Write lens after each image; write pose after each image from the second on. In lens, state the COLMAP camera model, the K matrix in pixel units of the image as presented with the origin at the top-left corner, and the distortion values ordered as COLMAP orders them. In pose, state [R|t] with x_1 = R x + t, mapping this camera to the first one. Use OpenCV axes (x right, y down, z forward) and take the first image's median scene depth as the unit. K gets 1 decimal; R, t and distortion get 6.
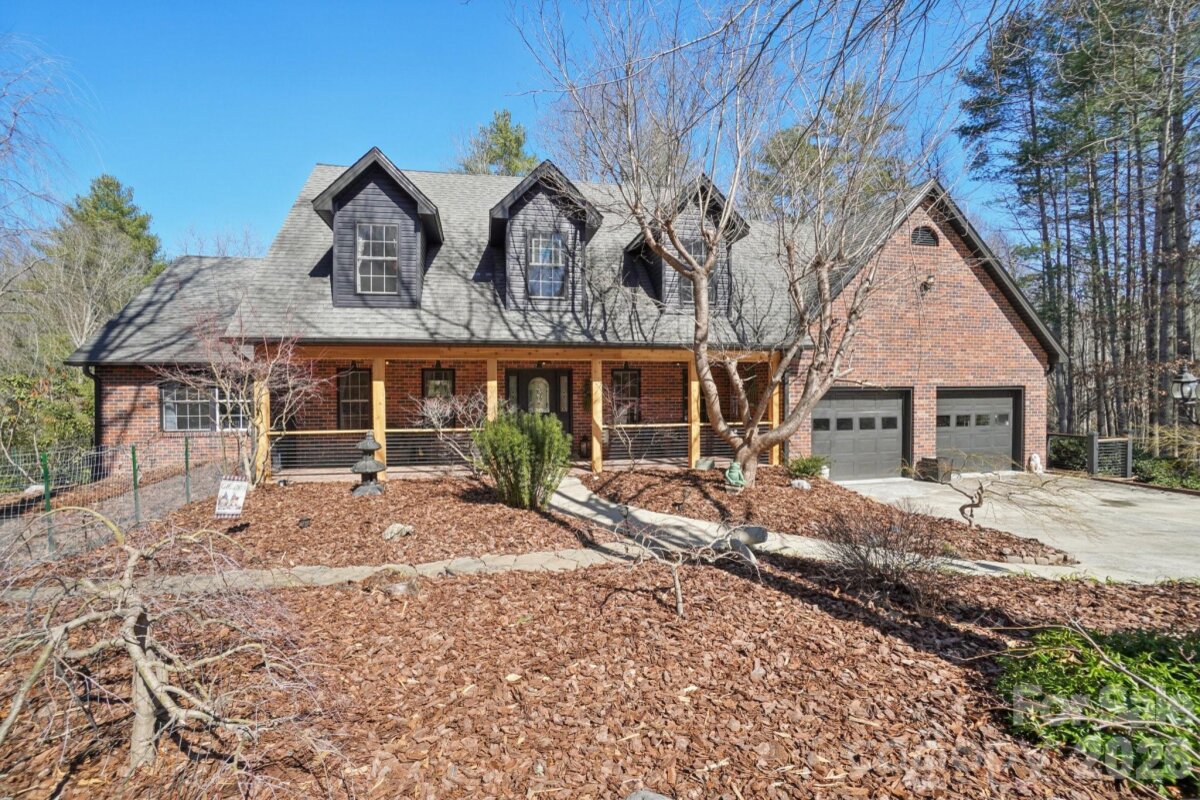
lens RADIAL K [[535.5, 0, 599.8], [0, 535.5, 396.2], [0, 0, 1]] dist [-0.009899, 0.002228]
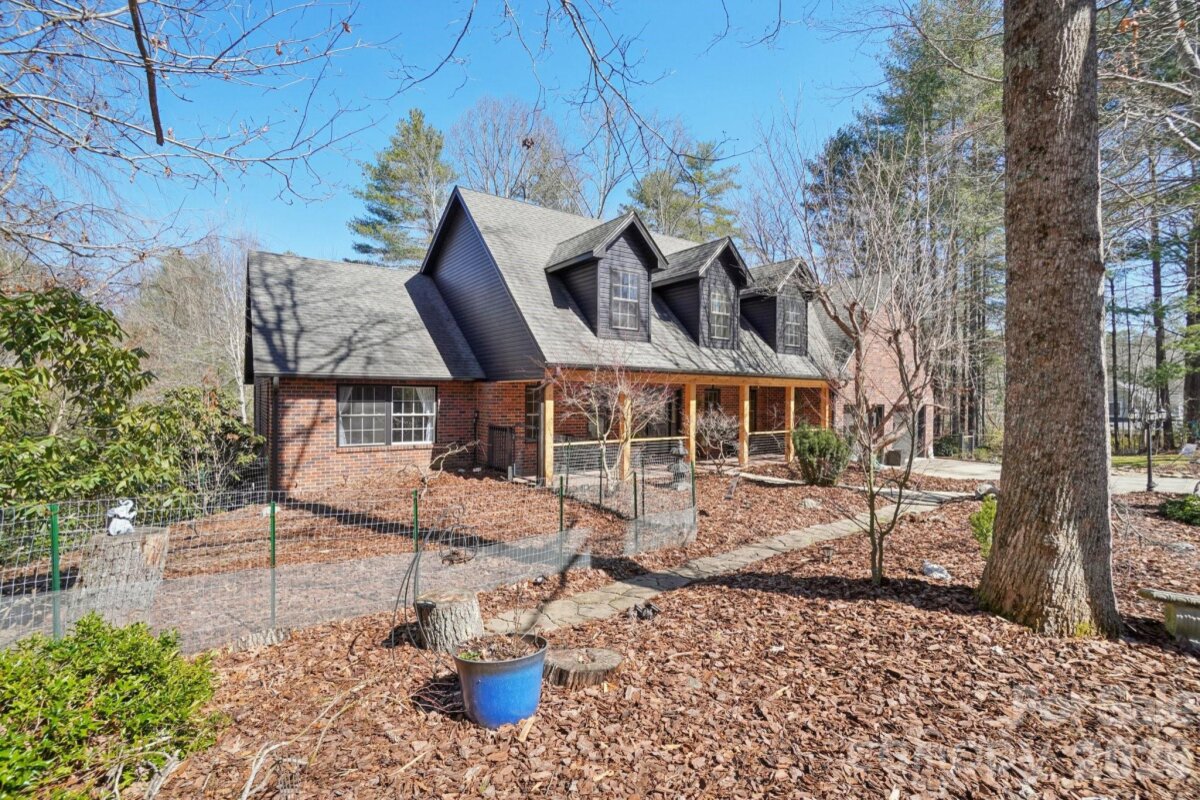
lens RADIAL K [[535.5, 0, 600.9], [0, 535.5, 404.3], [0, 0, 1]] dist [-0.009899, 0.002228]
pose [[0.904548, 0.011134, 0.426227, -0.823405], [-0.007522, 0.999920, -0.010156, -0.004278], [-0.426306, 0.005981, 0.904559, -0.070546]]
